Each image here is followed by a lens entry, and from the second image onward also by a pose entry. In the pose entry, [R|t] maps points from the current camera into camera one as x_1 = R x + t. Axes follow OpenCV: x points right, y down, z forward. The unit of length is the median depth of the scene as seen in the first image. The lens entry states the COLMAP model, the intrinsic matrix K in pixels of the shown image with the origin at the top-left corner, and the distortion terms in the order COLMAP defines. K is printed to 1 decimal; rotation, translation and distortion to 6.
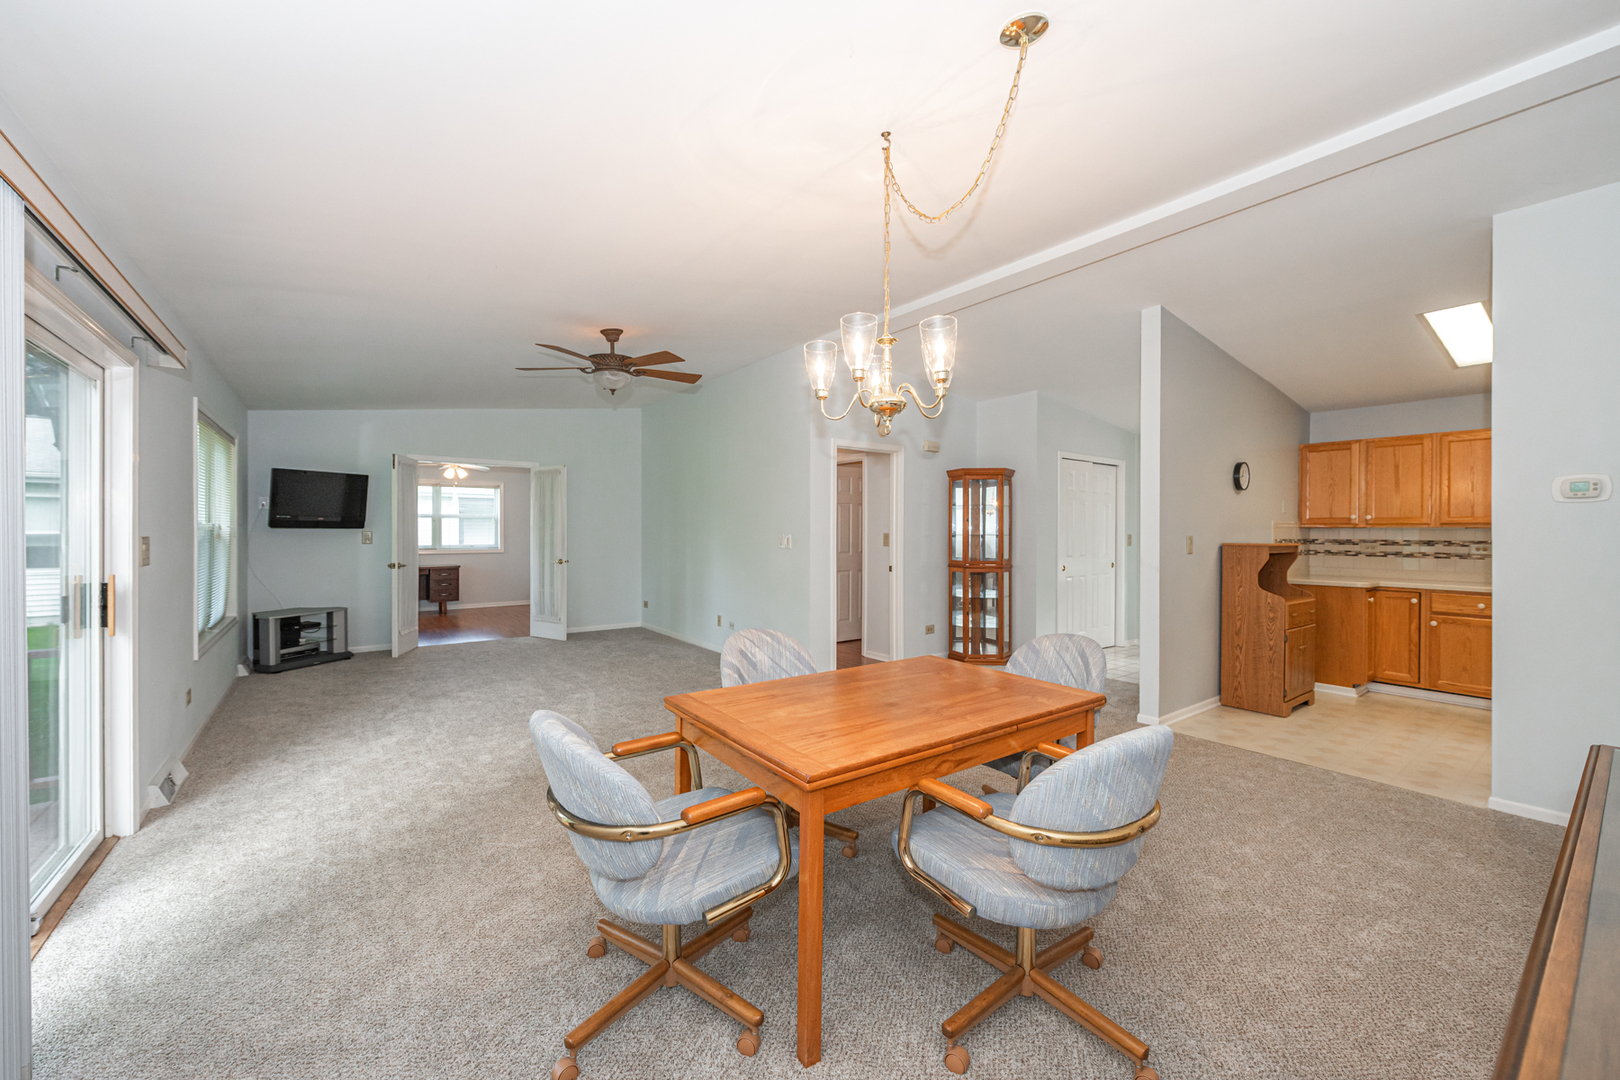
lens RADIAL K [[636.5, 0, 803.1], [0, 636.5, 538.2], [0, 0, 1]] dist [0.001358, -0.000399]
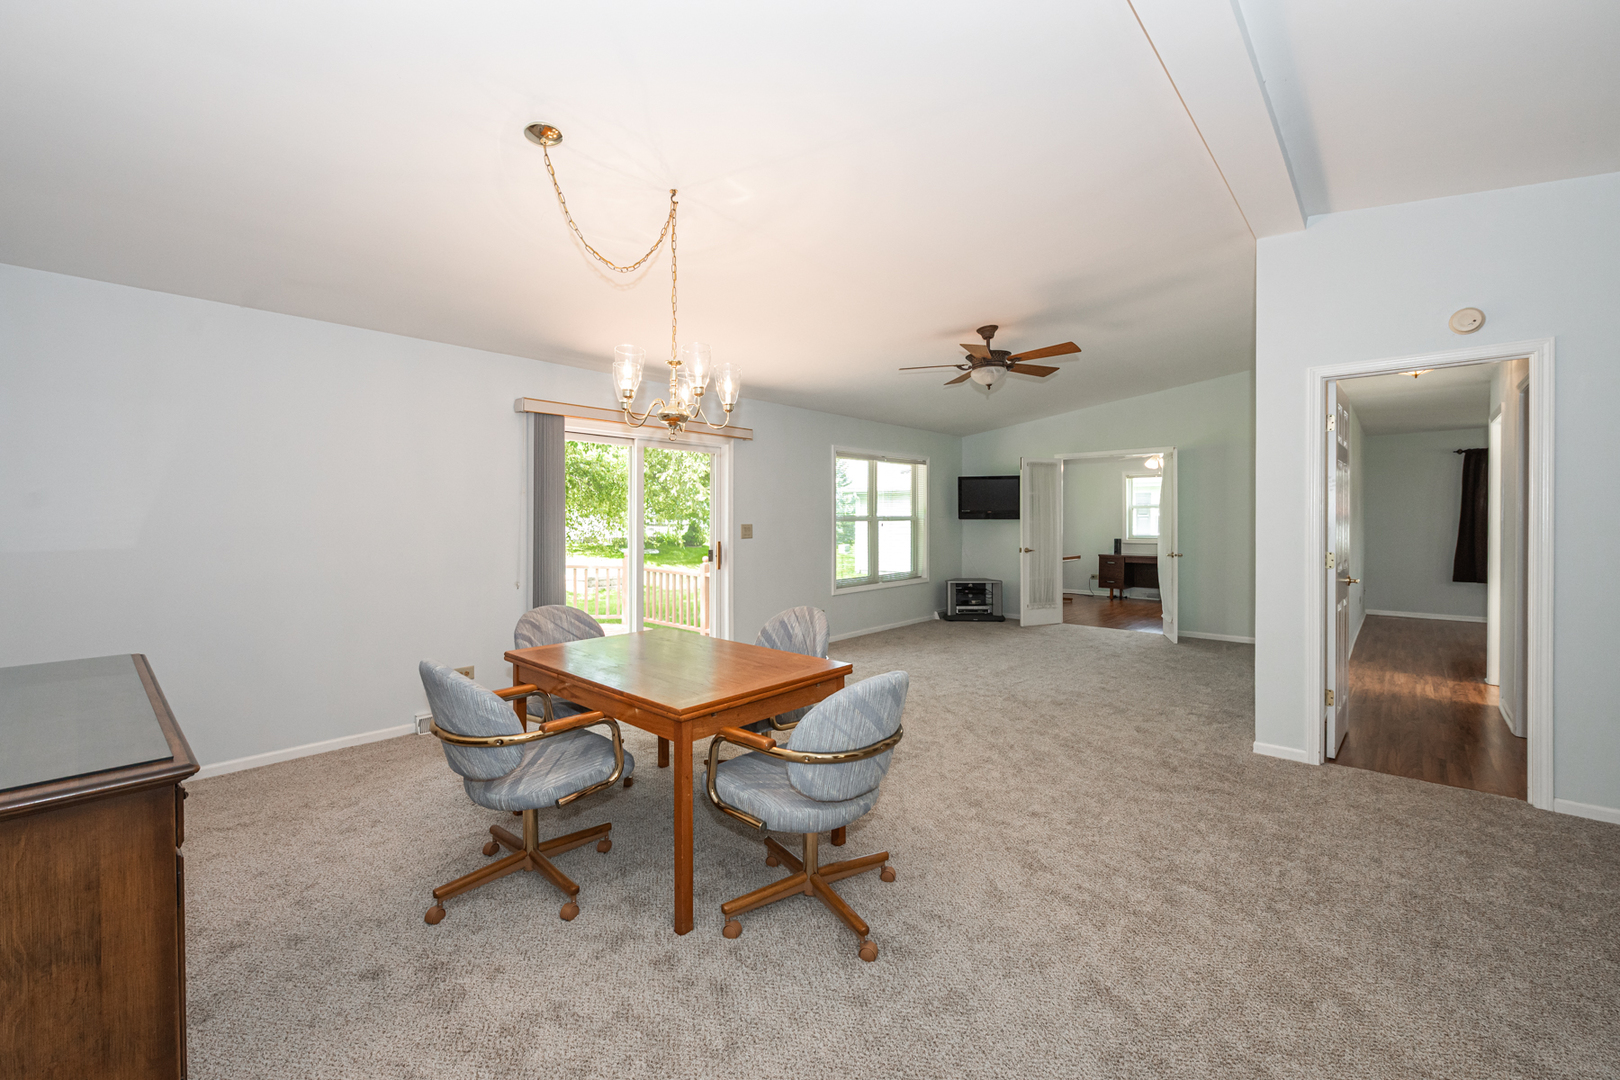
lens RADIAL K [[652.9, 0, 806.2], [0, 652.9, 529.2], [0, 0, 1]] dist [-0.002716, -0.000202]
pose [[0.217266, 0.010540, -0.976055, 0.495947], [-0.009553, 0.999917, 0.008671, -0.002594], [0.976066, 0.007441, 0.217349, 0.353005]]
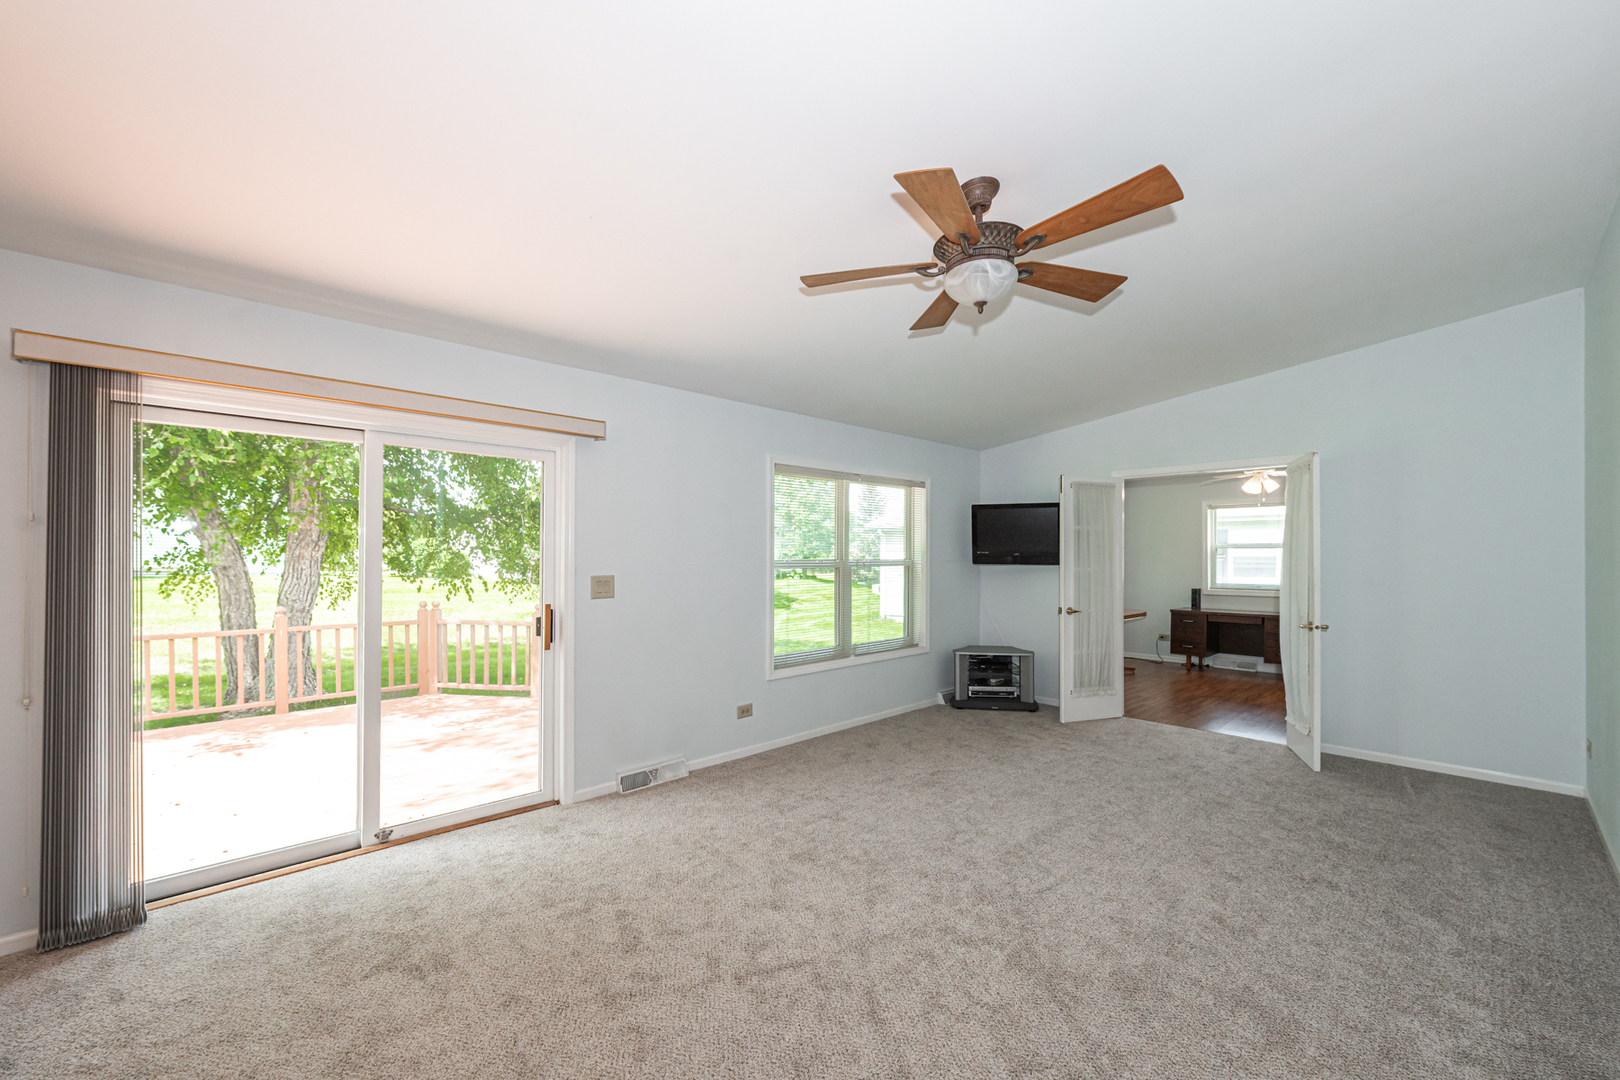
lens RADIAL K [[652.9, 0, 798.8], [0, 652.9, 561.1], [0, 0, 1]] dist [-0.002716, -0.000202]
pose [[0.139790, 0.002453, -0.990178, 0.147412], [-0.013415, 0.999910, 0.000584, -0.017118], [0.990090, 0.013202, 0.139810, 0.576656]]
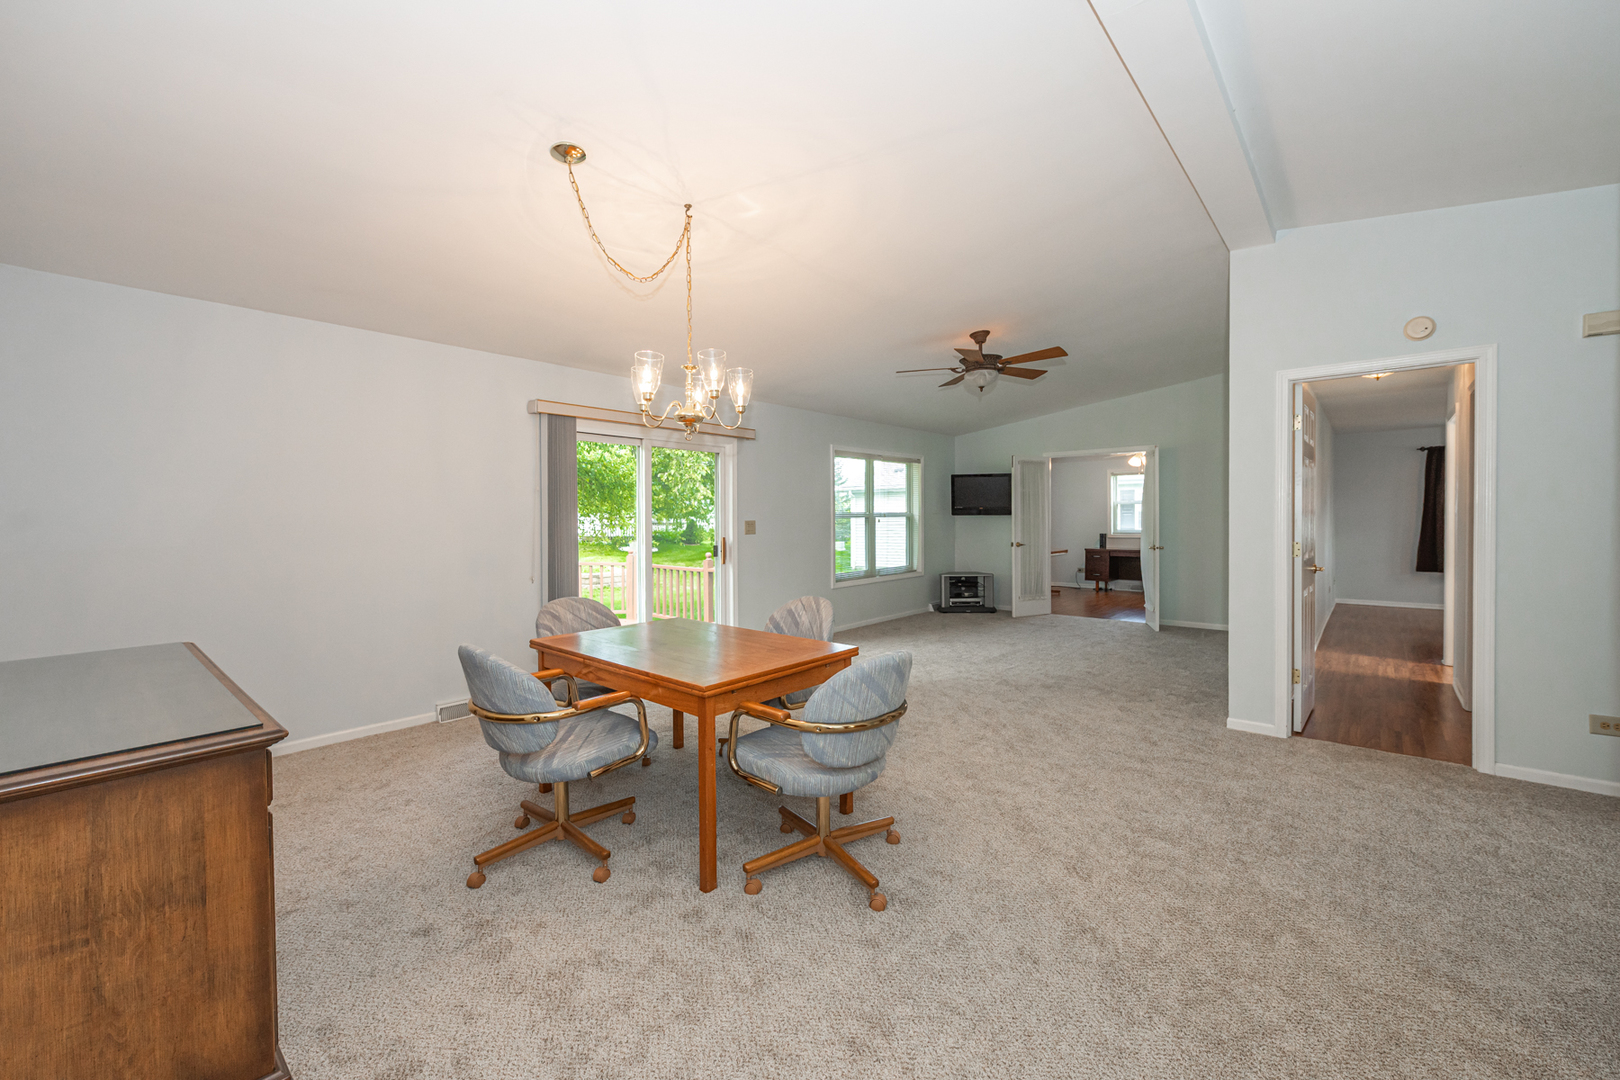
lens RADIAL K [[636.5, 0, 815.9], [0, 636.5, 530.4], [0, 0, 1]] dist [0.001358, -0.000399]
pose [[0.238240, 0.014685, -0.971095, 0.513515], [-0.004852, 0.999891, 0.013930, 0.000268], [0.971194, 0.001393, 0.238286, 0.340788]]
